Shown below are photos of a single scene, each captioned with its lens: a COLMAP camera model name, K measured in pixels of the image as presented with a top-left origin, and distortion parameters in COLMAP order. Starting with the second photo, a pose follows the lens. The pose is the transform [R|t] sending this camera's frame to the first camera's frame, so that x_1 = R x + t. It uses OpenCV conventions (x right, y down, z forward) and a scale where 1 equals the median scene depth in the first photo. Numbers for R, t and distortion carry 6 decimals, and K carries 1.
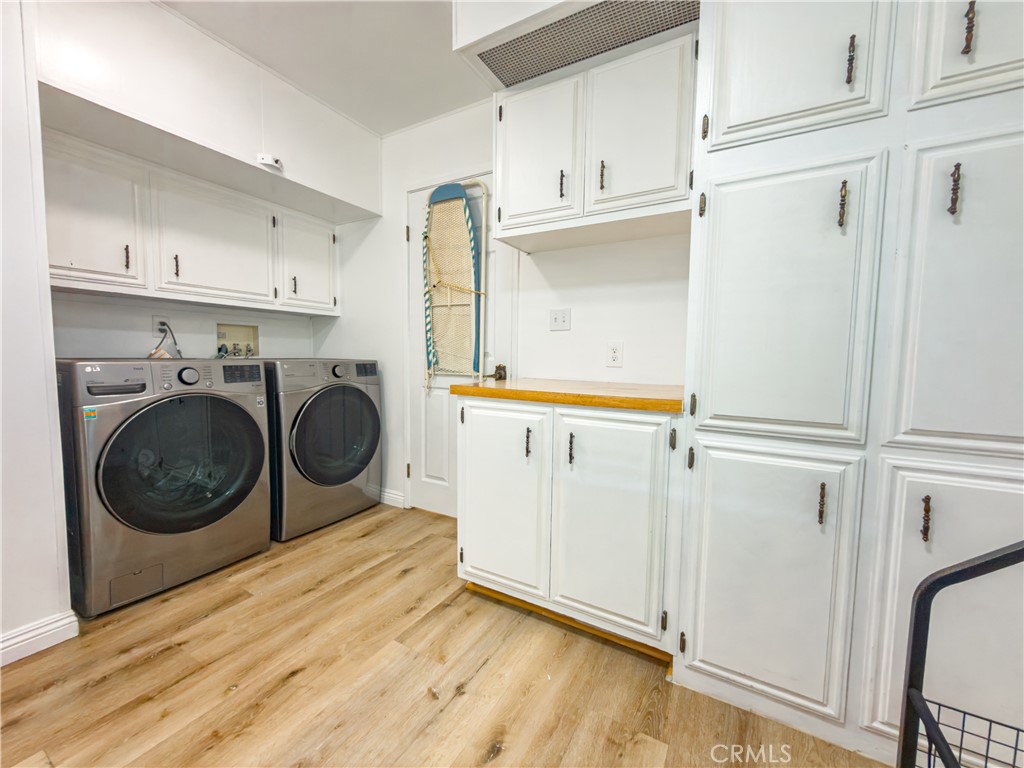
lens RADIAL K [[408.0, 0, 511.3], [0, 408.0, 384.3], [0, 0, 1]] dist [-0.000491, -0.000315]
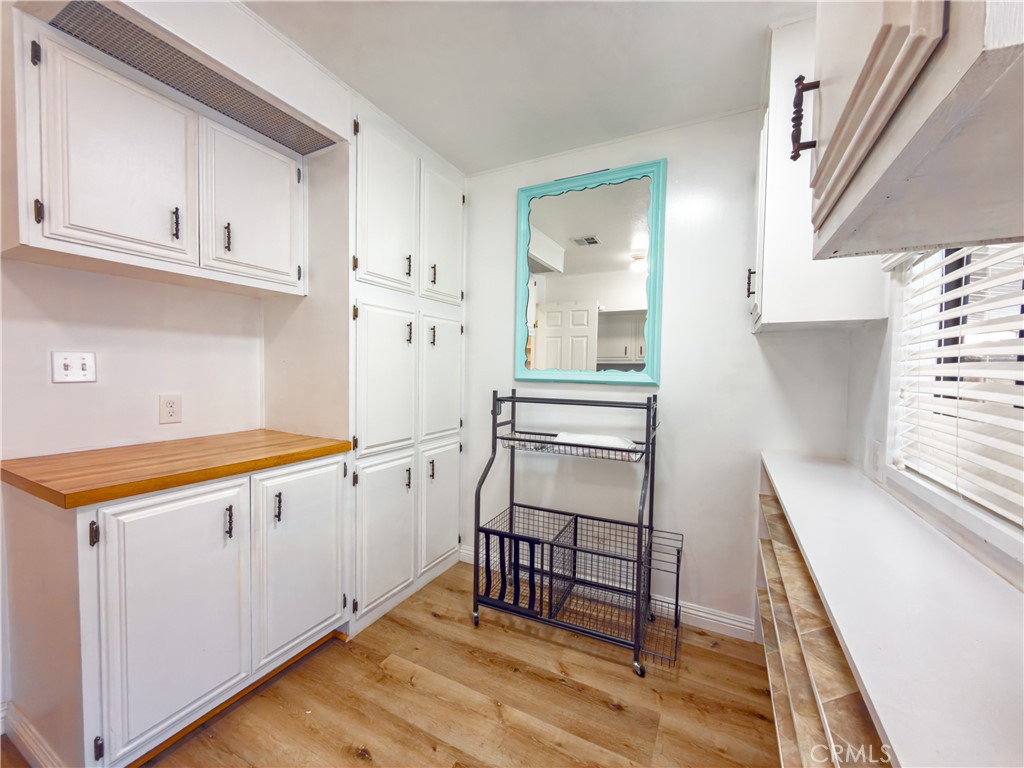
lens RADIAL K [[408.0, 0, 511.3], [0, 408.0, 384.3], [0, 0, 1]] dist [-0.000491, -0.000315]
pose [[-0.042657, -0.053857, 0.997637, -1.022785], [0.056305, 0.996829, 0.056221, -0.208943], [-0.997502, 0.058570, -0.039490, 0.454183]]
